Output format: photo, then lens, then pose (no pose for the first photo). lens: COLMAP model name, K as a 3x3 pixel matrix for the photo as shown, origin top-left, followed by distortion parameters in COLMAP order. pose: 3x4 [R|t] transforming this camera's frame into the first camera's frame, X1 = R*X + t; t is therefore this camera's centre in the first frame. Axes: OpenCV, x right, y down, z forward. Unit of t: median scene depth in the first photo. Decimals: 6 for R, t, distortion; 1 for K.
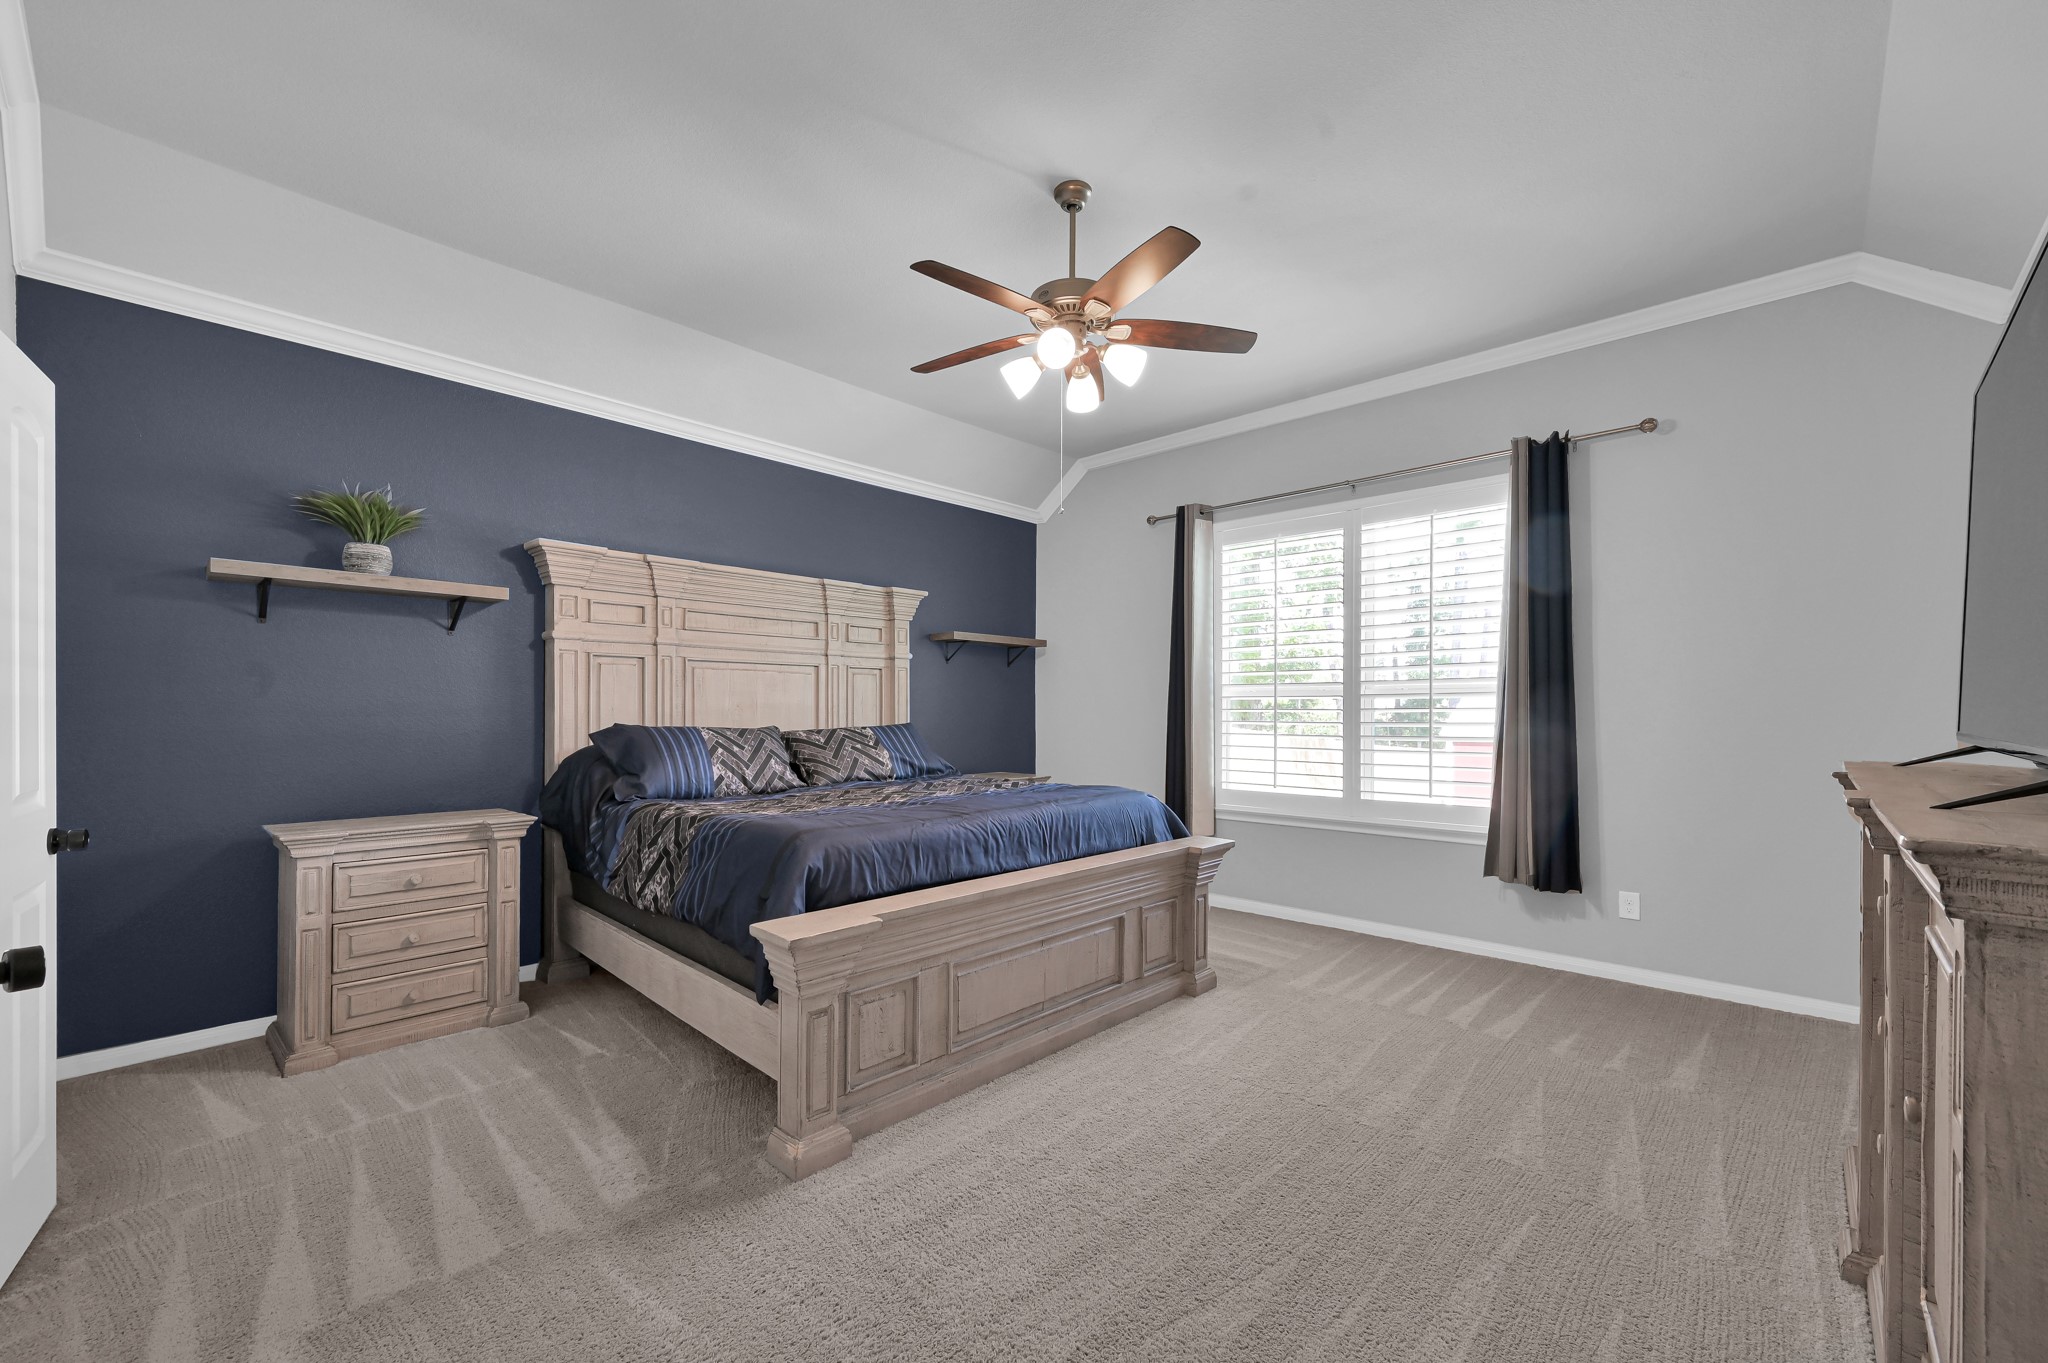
lens RADIAL K [[825.6, 0, 1036.6], [0, 825.6, 719.1], [0, 0, 1]] dist [0.000055, 0.000141]
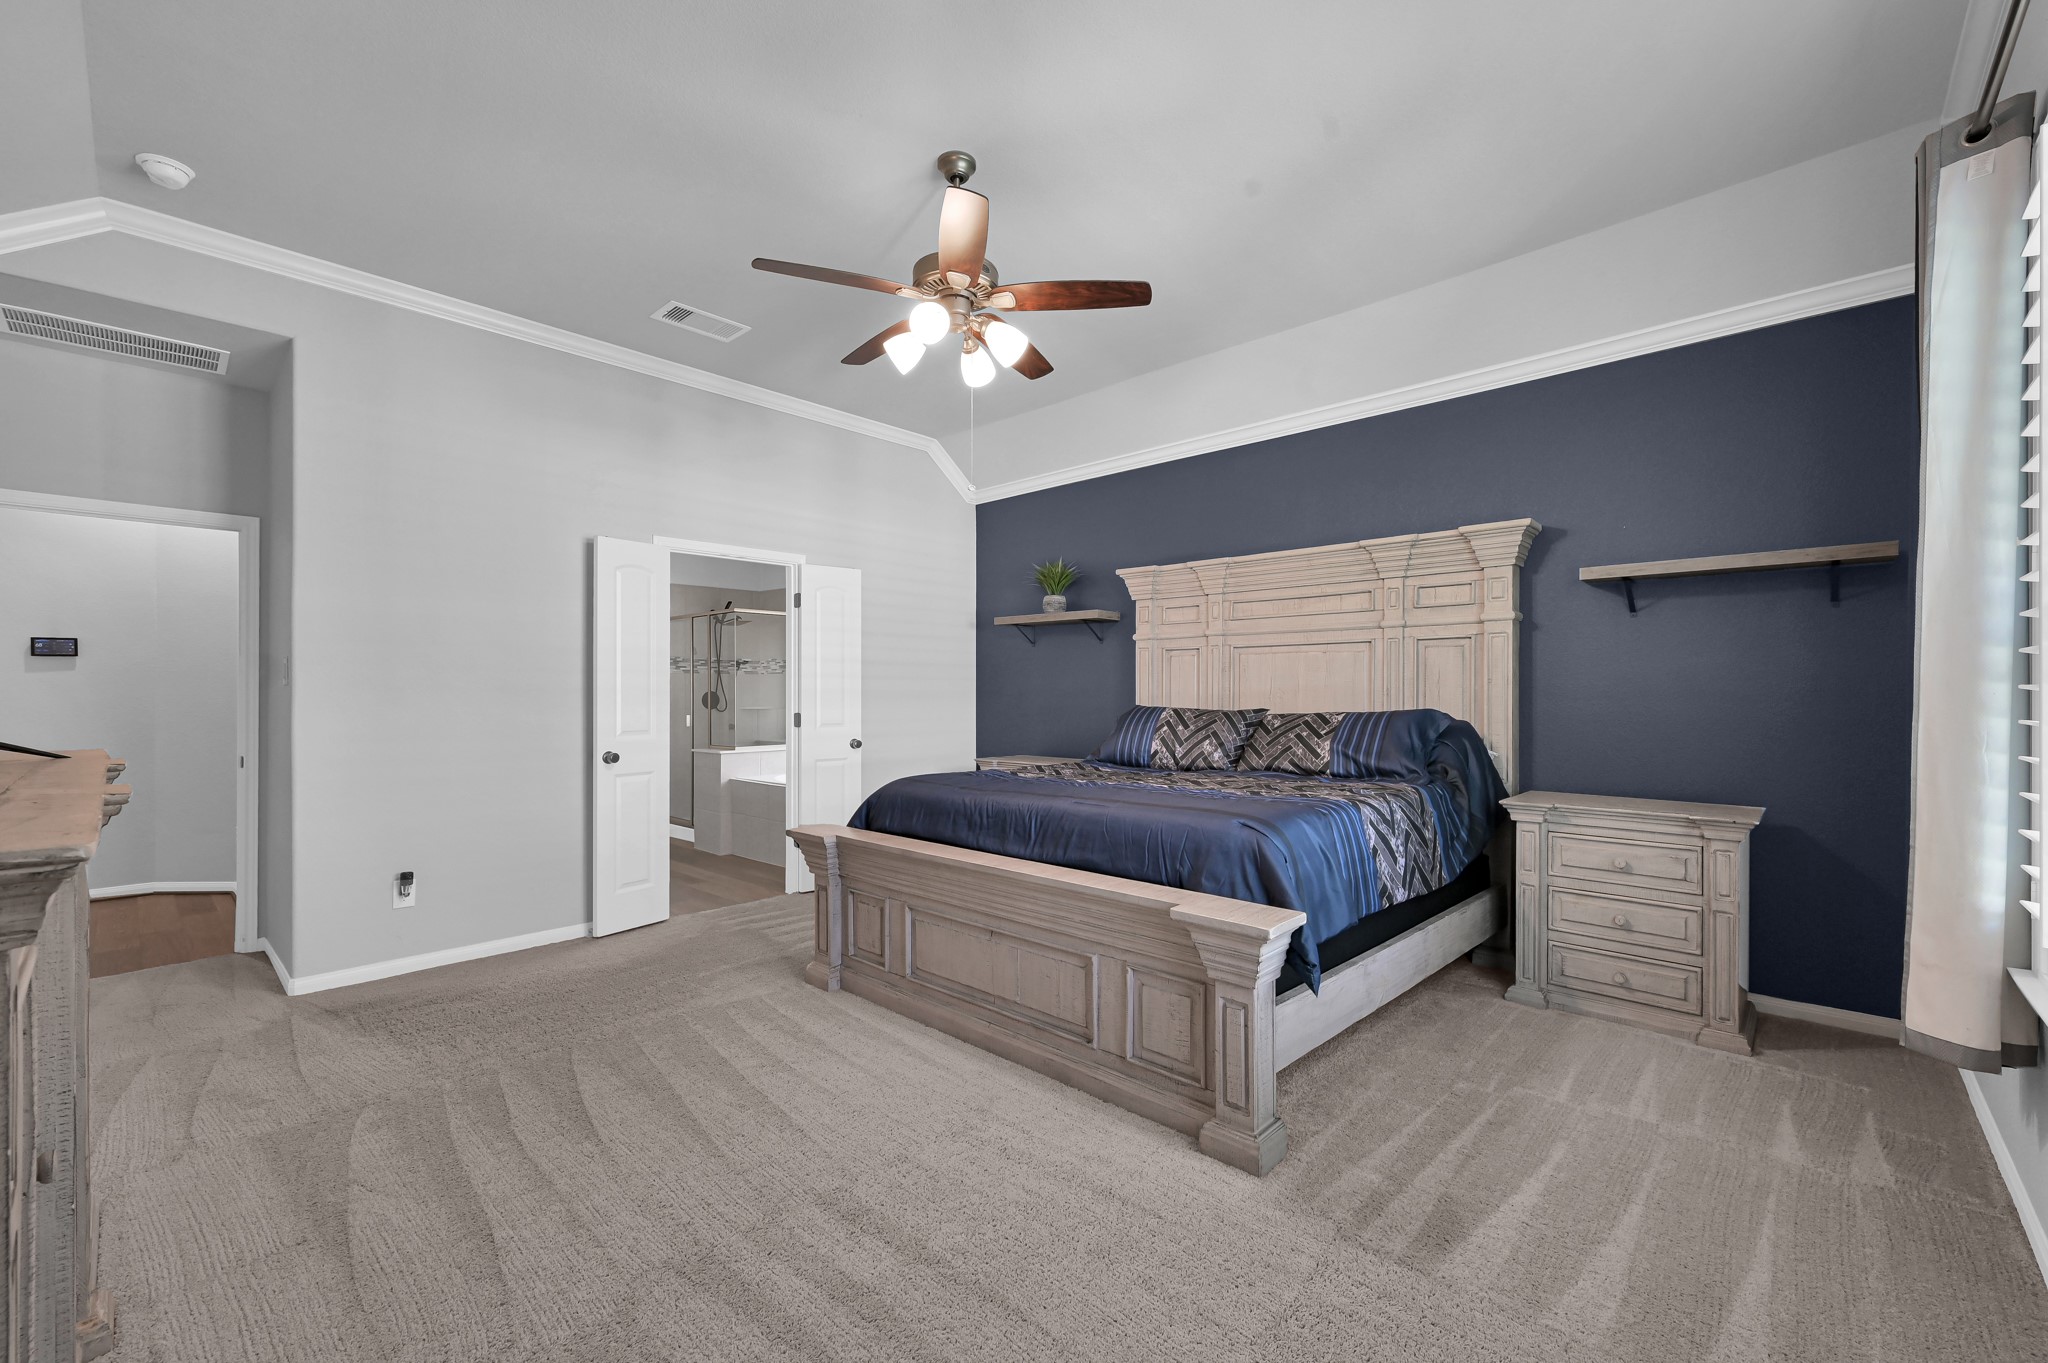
lens RADIAL K [[825.6, 0, 1022.5], [0, 825.6, 697.0], [0, 0, 1]] dist [0.000055, 0.000141]
pose [[-0.003595, 0.000858, -0.999993, 0.731690], [-0.009704, 0.999953, 0.000893, -0.004363], [0.999946, 0.009707, -0.003587, 0.781743]]
